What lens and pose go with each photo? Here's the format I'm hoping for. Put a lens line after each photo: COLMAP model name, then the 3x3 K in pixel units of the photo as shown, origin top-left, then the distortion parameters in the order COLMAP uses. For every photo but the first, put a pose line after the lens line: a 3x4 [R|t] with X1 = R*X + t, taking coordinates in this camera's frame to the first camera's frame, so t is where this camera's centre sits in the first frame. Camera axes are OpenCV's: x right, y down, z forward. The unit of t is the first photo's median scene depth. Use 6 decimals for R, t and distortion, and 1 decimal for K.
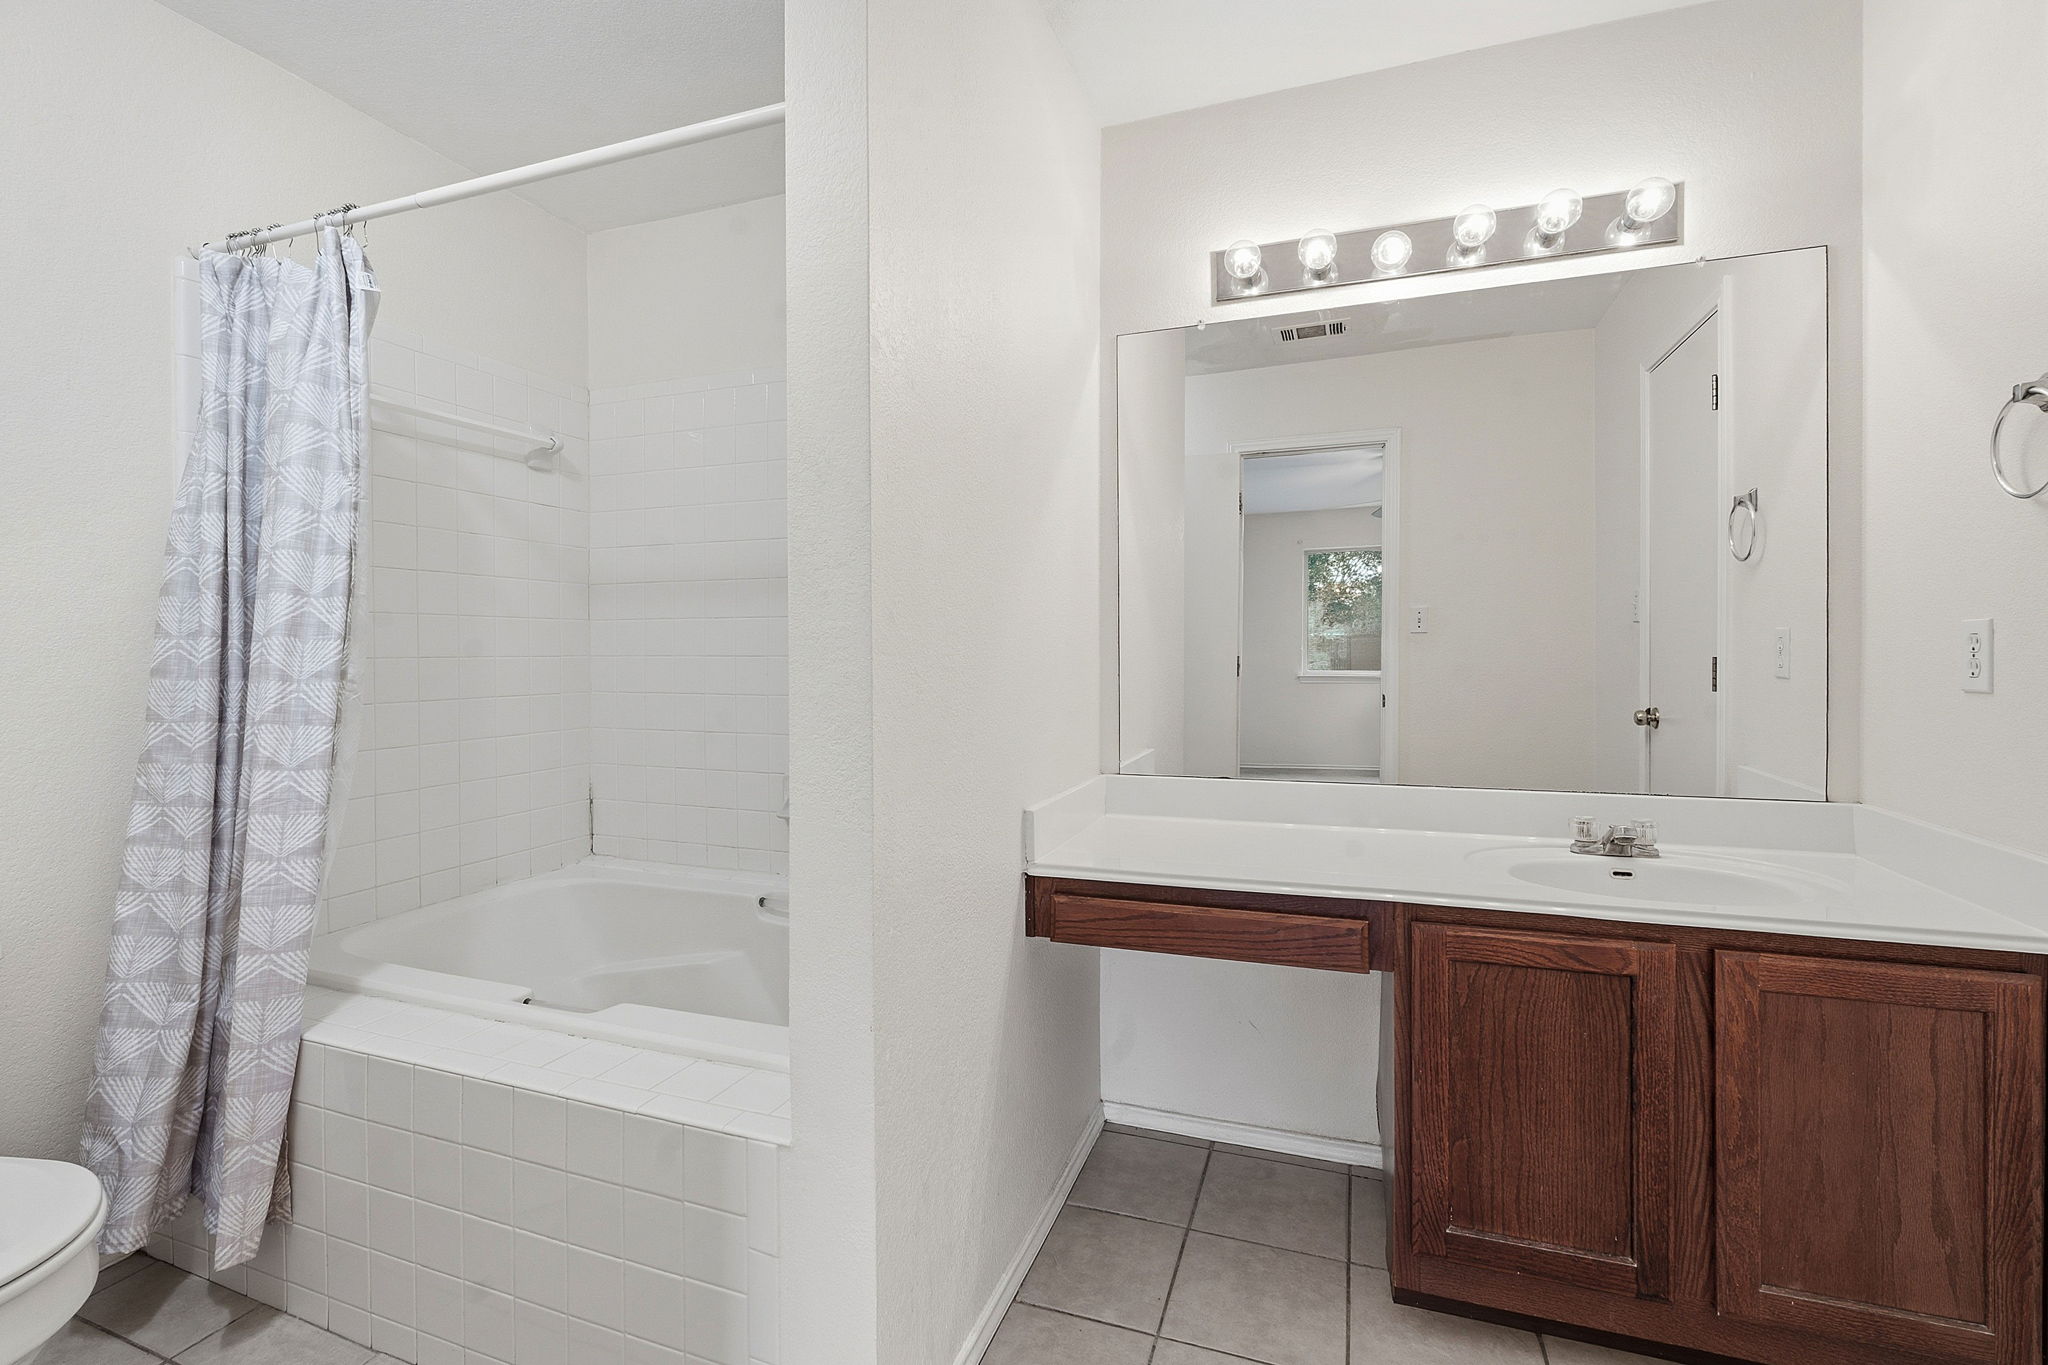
lens RADIAL K [[925.5, 0, 1020.4], [0, 925.5, 650.5], [0, 0, 1]] dist [-0.001205, 0.000029]
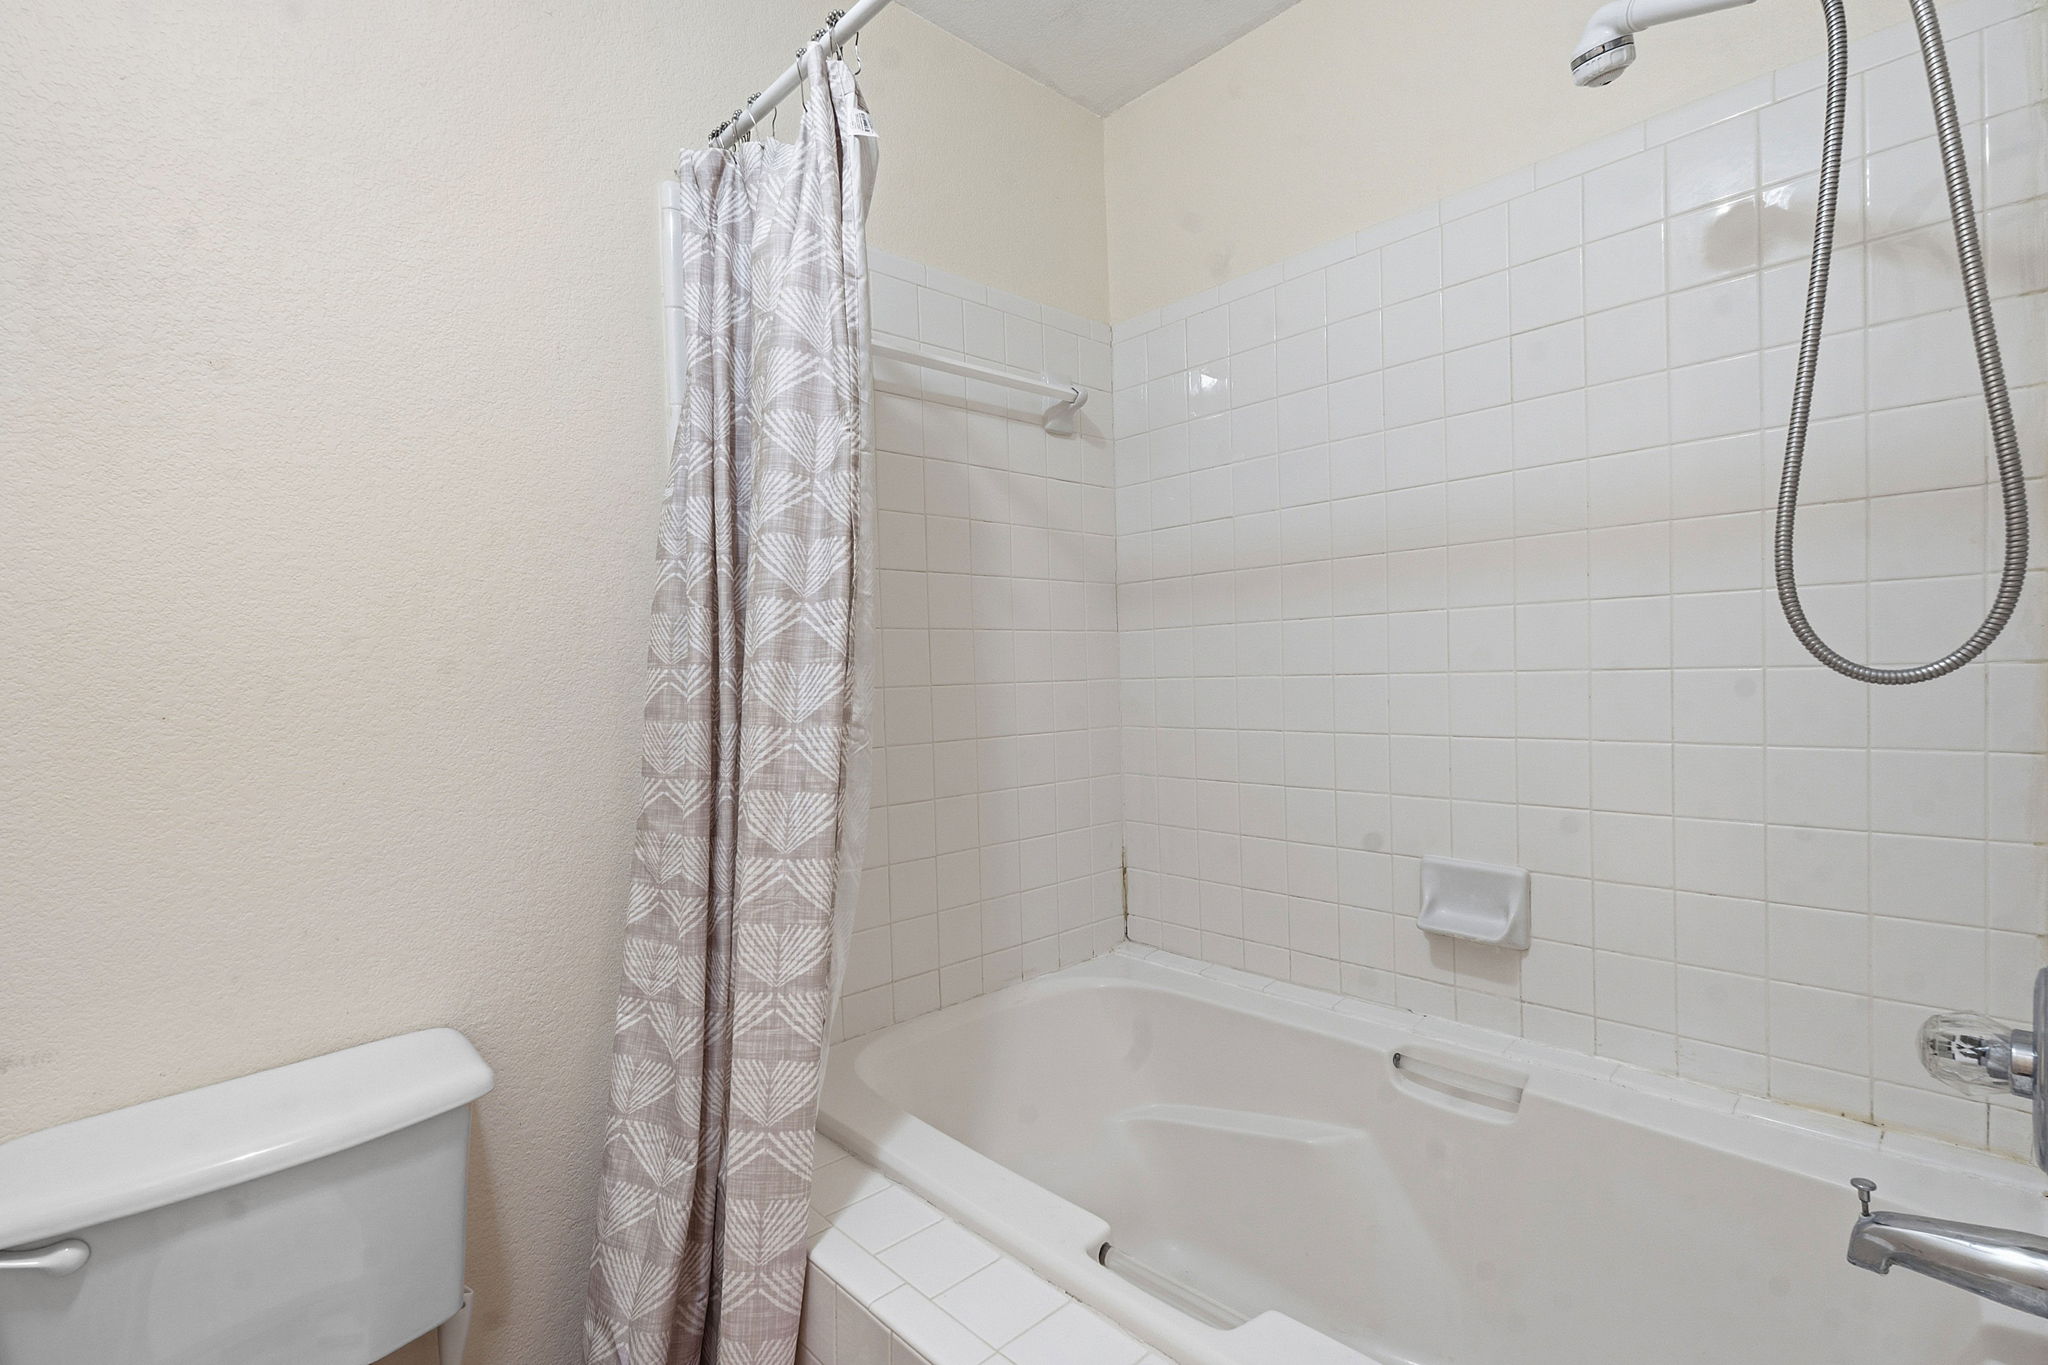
lens RADIAL K [[925.5, 0, 1020.4], [0, 925.5, 650.5], [0, 0, 1]] dist [-0.001205, 0.000029]
pose [[0.894198, -0.035000, -0.446301, -0.317597], [0.027709, 0.999355, -0.022857, -0.001866], [0.446813, 0.008072, 0.894591, 0.454315]]
